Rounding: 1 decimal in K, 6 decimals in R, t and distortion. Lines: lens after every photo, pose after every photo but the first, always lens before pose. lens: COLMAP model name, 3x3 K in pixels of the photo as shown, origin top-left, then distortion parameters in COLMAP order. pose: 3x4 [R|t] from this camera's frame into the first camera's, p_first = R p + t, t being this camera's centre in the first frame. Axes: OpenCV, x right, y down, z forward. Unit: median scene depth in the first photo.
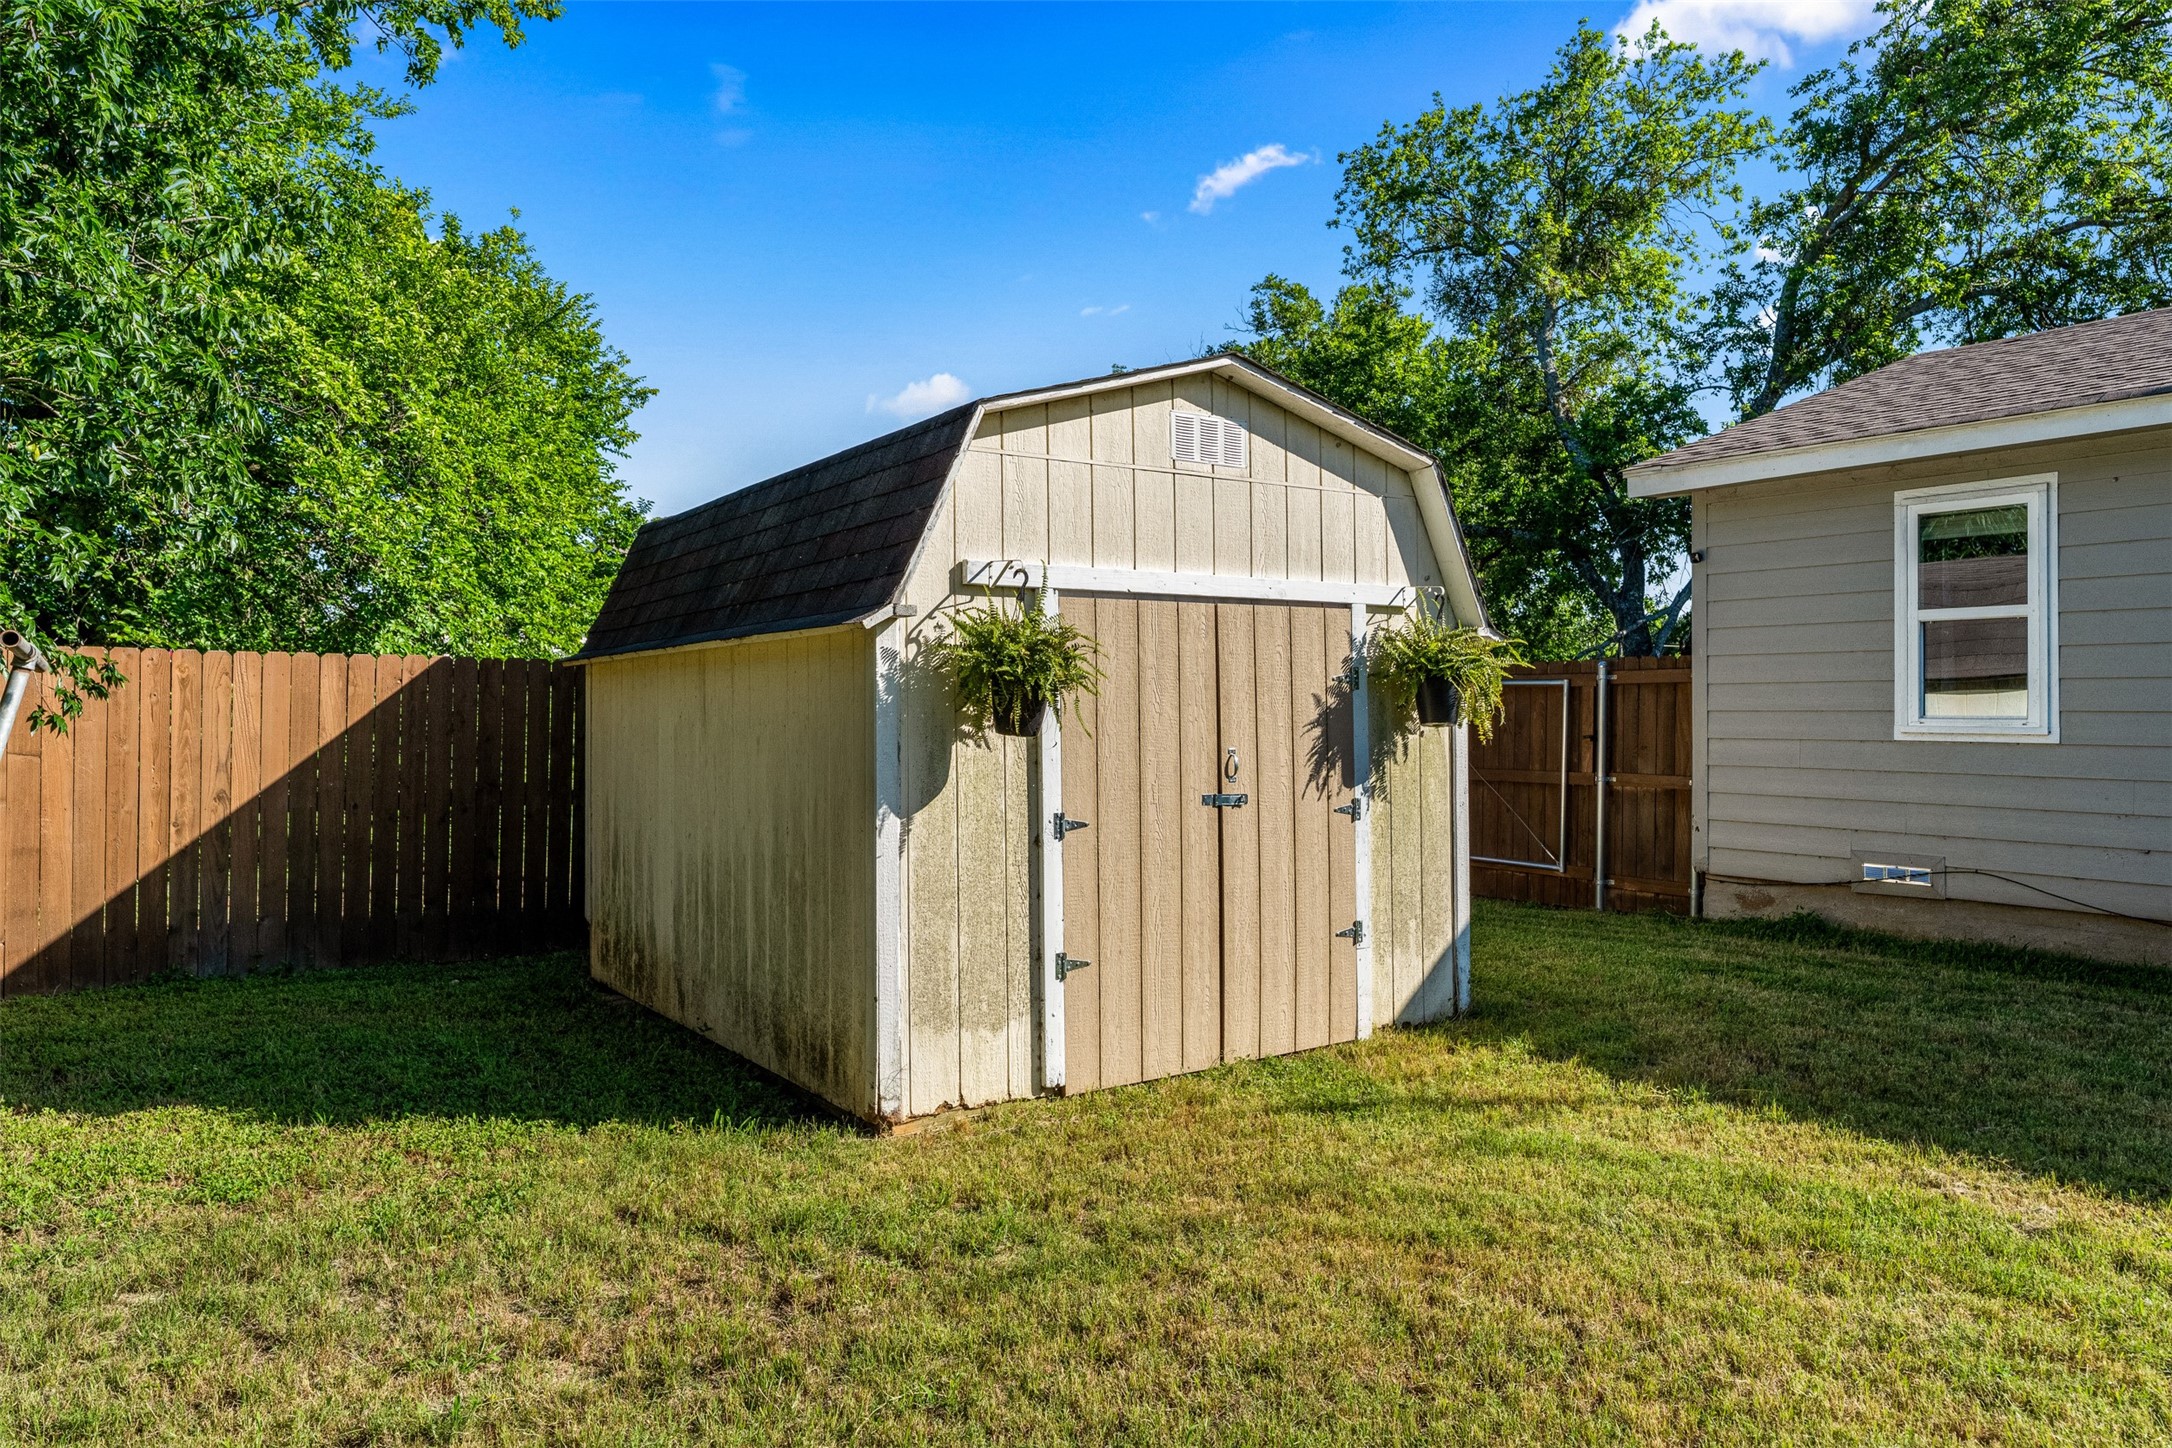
lens RADIAL K [[1350.1, 0, 1085.7], [0, 1350.1, 669.9], [0, 0, 1]] dist [-0.001730, -0.000515]
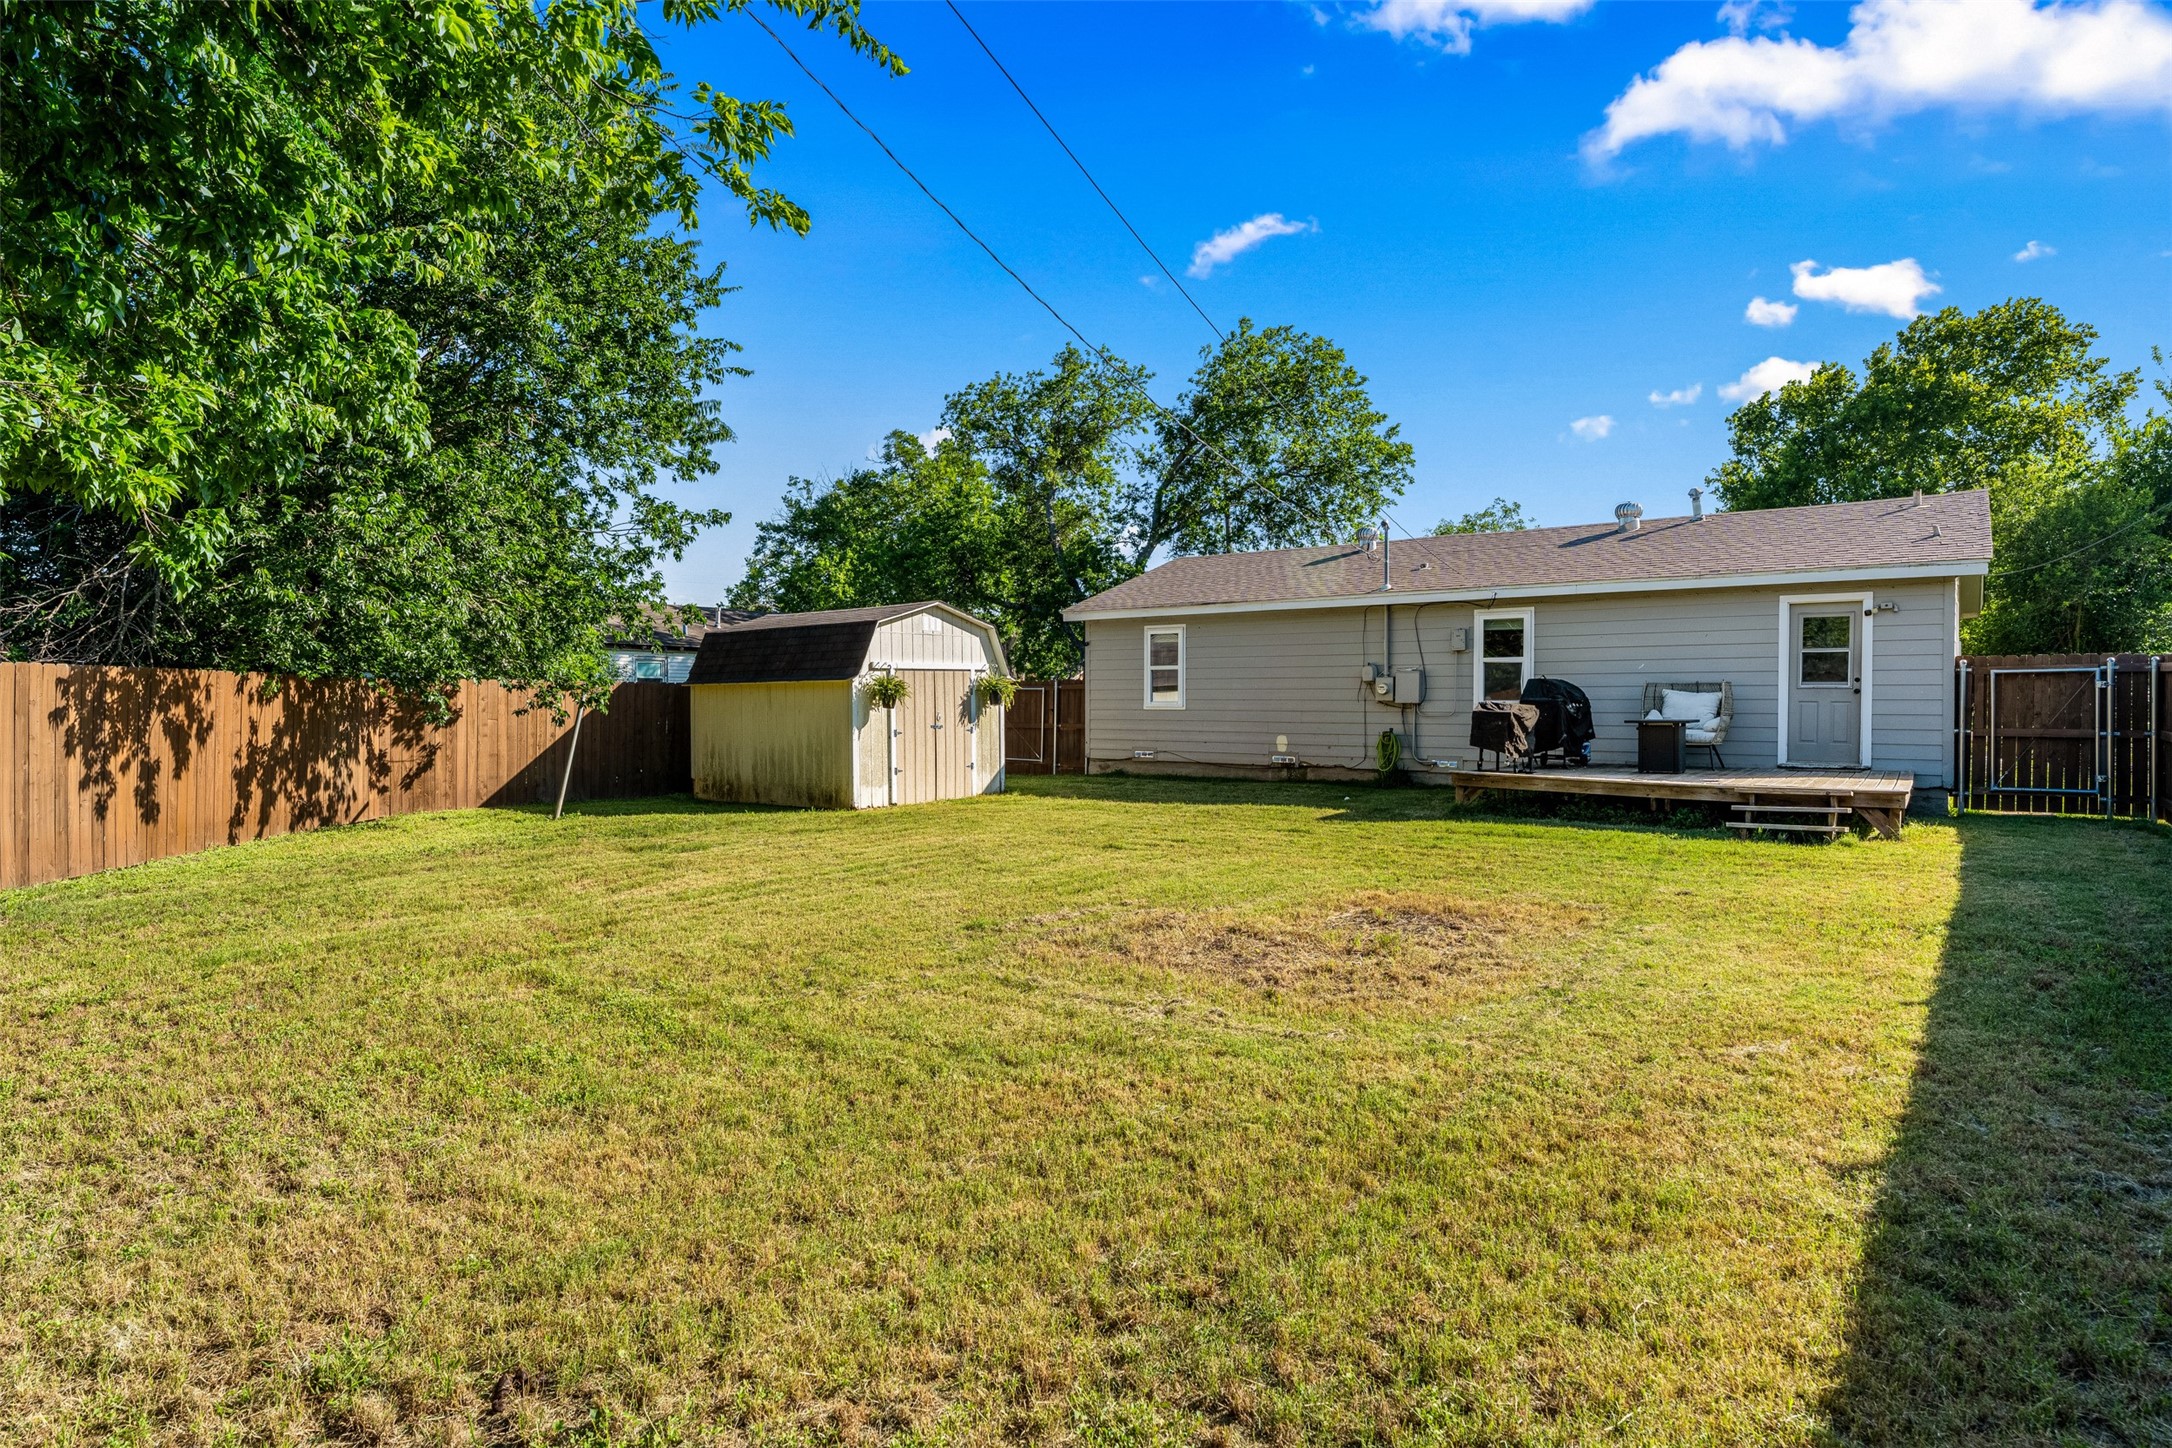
lens RADIAL K [[1183.0, 0, 1086.0], [0, 1183.0, 724.0], [0, 0, 1]] dist [-0.002452, -0.000532]
pose [[0.945341, -0.012126, 0.325857, -0.412622], [-0.005899, 0.998509, 0.054271, -0.062048], [-0.326030, -0.053227, 0.943860, -1.575937]]
